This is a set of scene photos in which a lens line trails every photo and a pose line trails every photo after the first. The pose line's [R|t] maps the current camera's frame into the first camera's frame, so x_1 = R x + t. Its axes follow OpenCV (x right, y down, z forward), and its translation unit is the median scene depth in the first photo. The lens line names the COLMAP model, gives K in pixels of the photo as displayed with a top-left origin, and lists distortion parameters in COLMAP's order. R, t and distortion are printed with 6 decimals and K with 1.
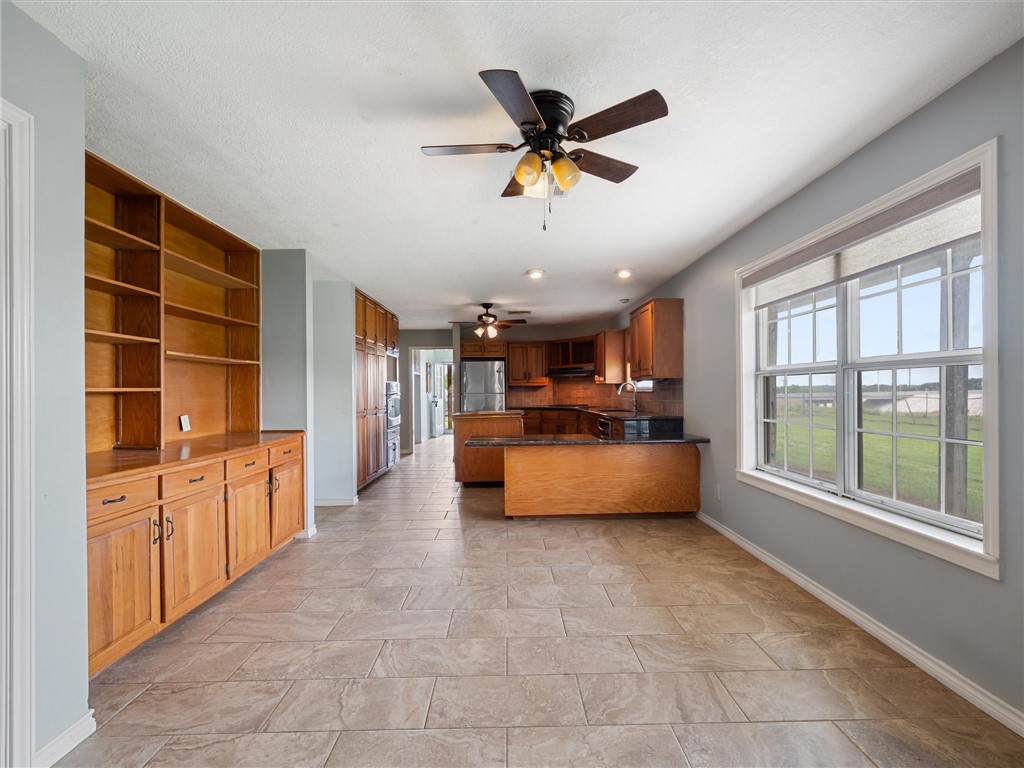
lens RADIAL K [[461.4, 0, 516.1], [0, 461.4, 390.3], [0, 0, 1]] dist [0.000799, -0.000219]
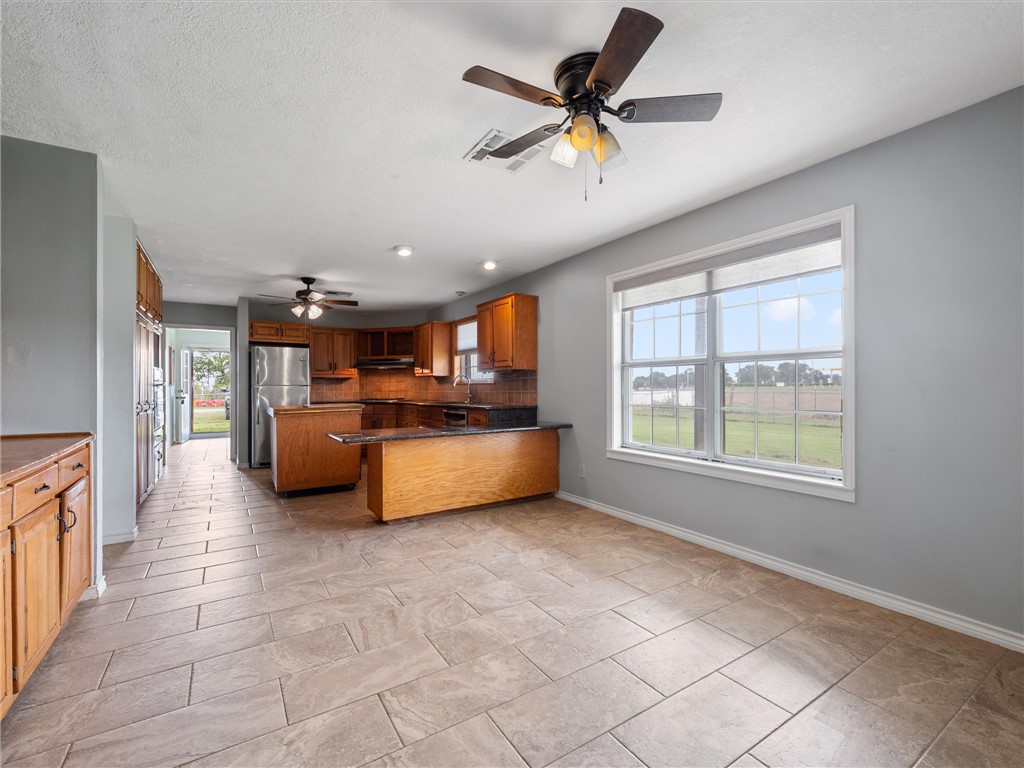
lens RADIAL K [[455.5, 0, 517.7], [0, 455.5, 387.0], [0, 0, 1]] dist [0.000061, -0.000549]
pose [[0.850983, 0.006360, 0.525155, -0.260882], [-0.004689, 0.999979, -0.004512, 0.020654], [-0.525172, 0.001378, 0.850995, 0.129746]]
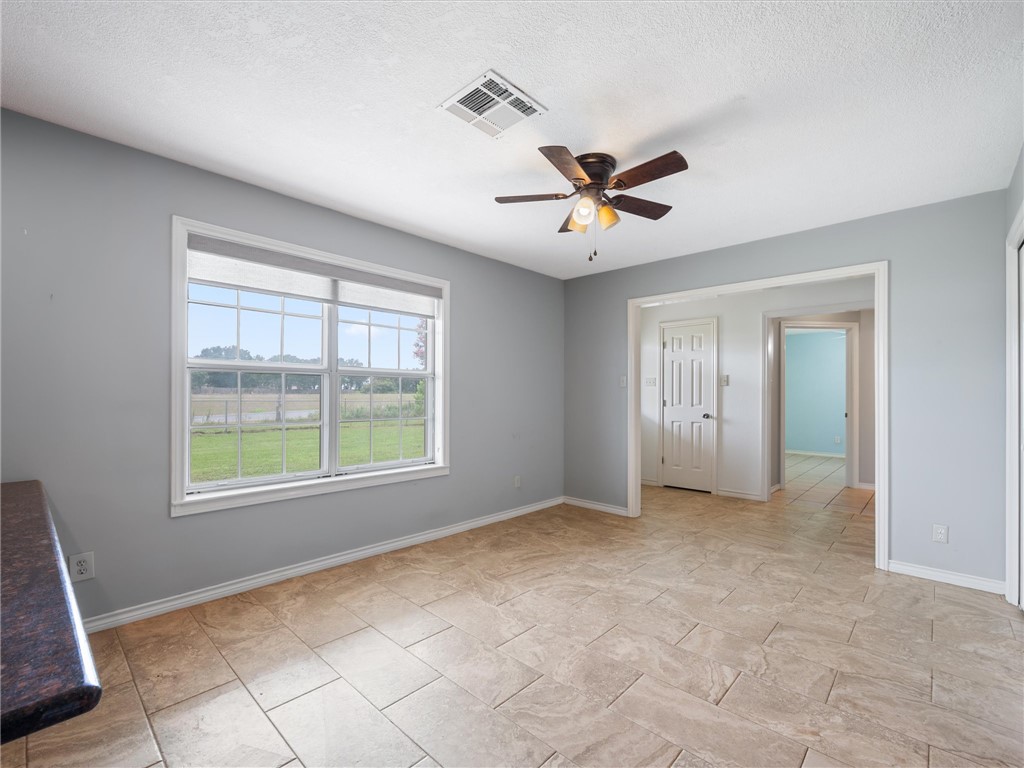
lens RADIAL K [[455.5, 0, 517.7], [0, 455.5, 387.0], [0, 0, 1]] dist [0.000061, -0.000549]
pose [[-0.719582, 0.016053, 0.694221, -0.313899], [0.000747, 0.999750, -0.022344, 0.012626], [-0.694407, -0.015559, -0.719415, 0.965714]]
